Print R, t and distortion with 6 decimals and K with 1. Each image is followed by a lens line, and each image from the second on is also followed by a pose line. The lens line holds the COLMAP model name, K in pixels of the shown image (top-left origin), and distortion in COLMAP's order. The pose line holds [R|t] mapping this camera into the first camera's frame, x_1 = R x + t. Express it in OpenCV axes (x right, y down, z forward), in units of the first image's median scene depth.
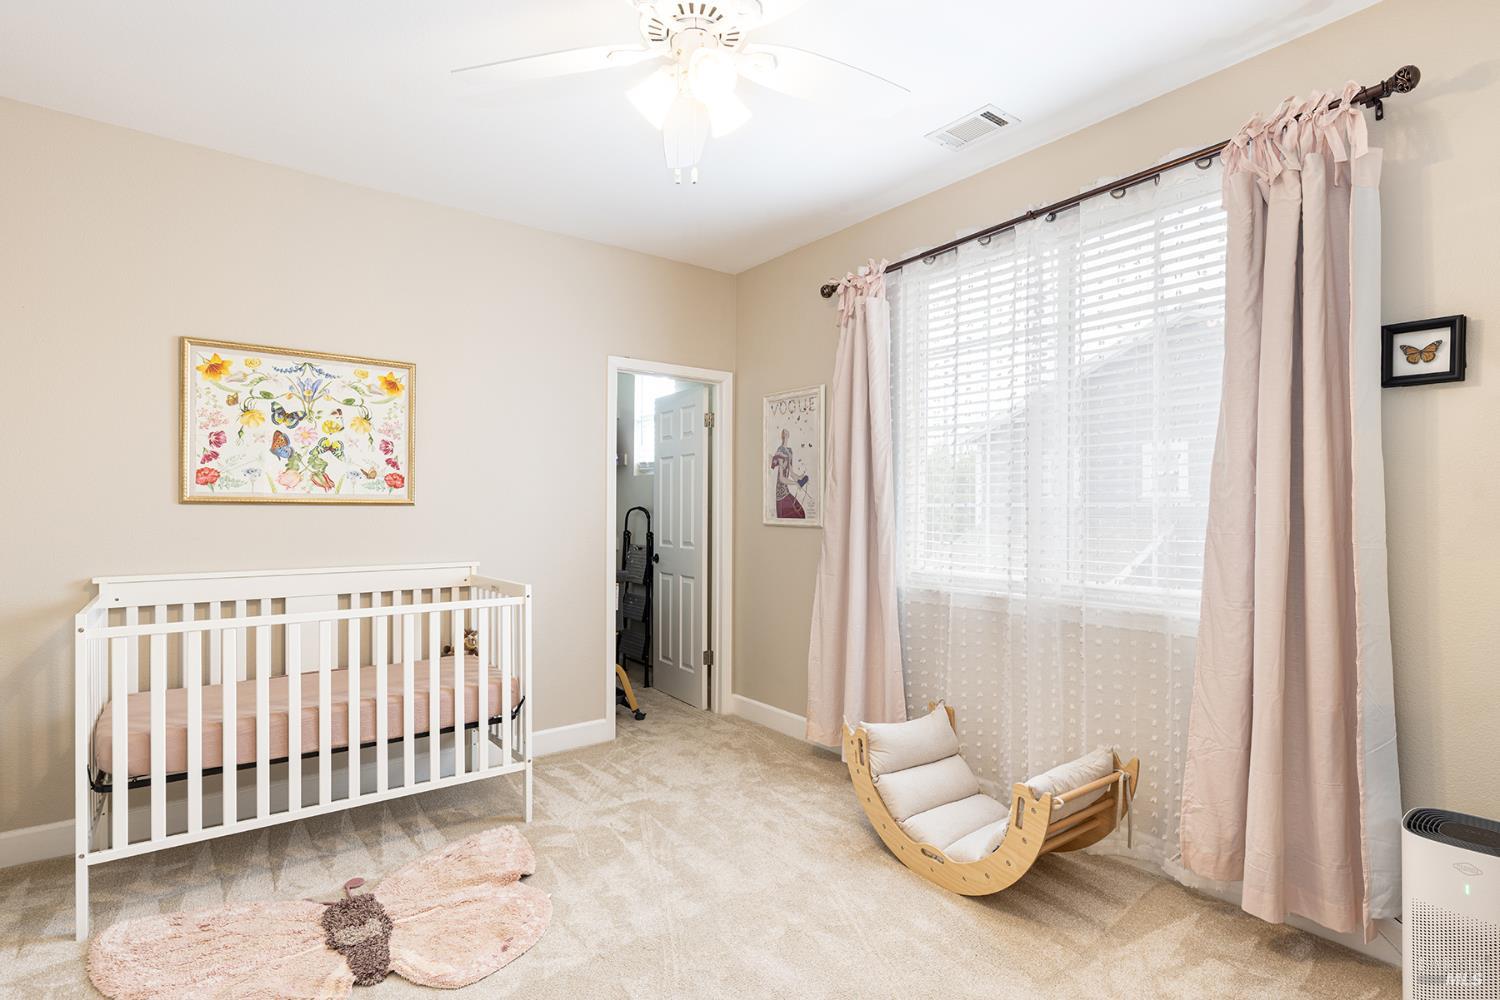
lens RADIAL K [[751.2, 0, 756.3], [0, 751.2, 505.6], [0, 0, 1]] dist [0.010425, -0.000722]
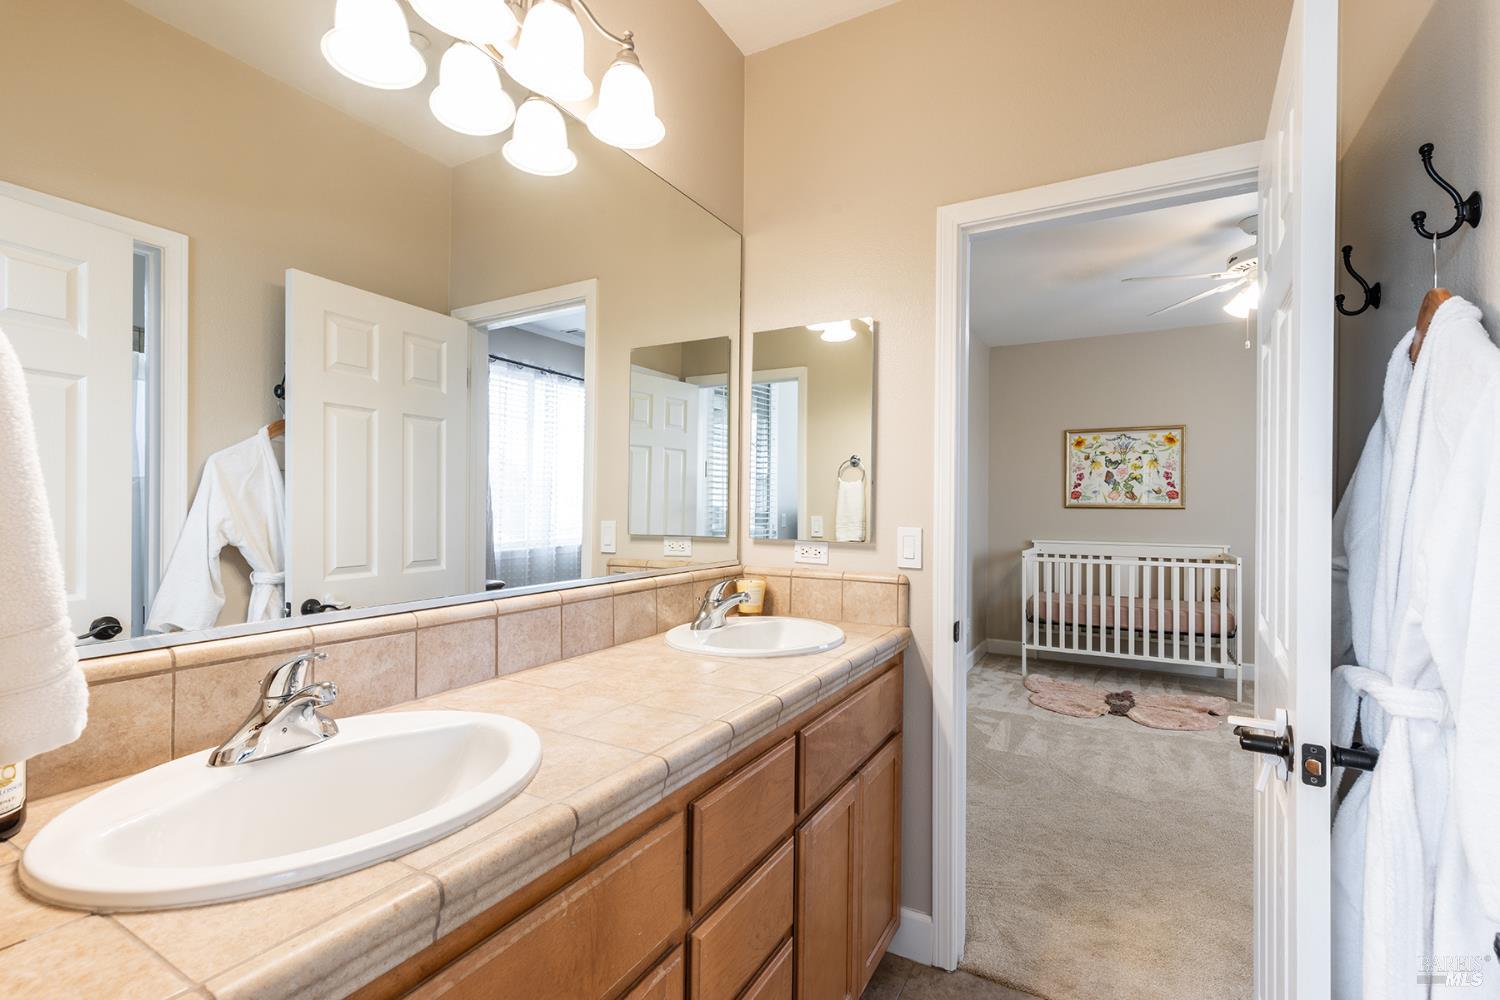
lens RADIAL K [[671.8, 0, 740.1], [0, 671.8, 511.6], [0, 0, 1]] dist [-0.013428, -0.000125]
pose [[0.385897, 0.007627, -0.922510, 0.604355], [-0.002500, 0.999971, 0.007222, -0.003188], [0.922538, -0.000481, 0.385905, -0.555768]]
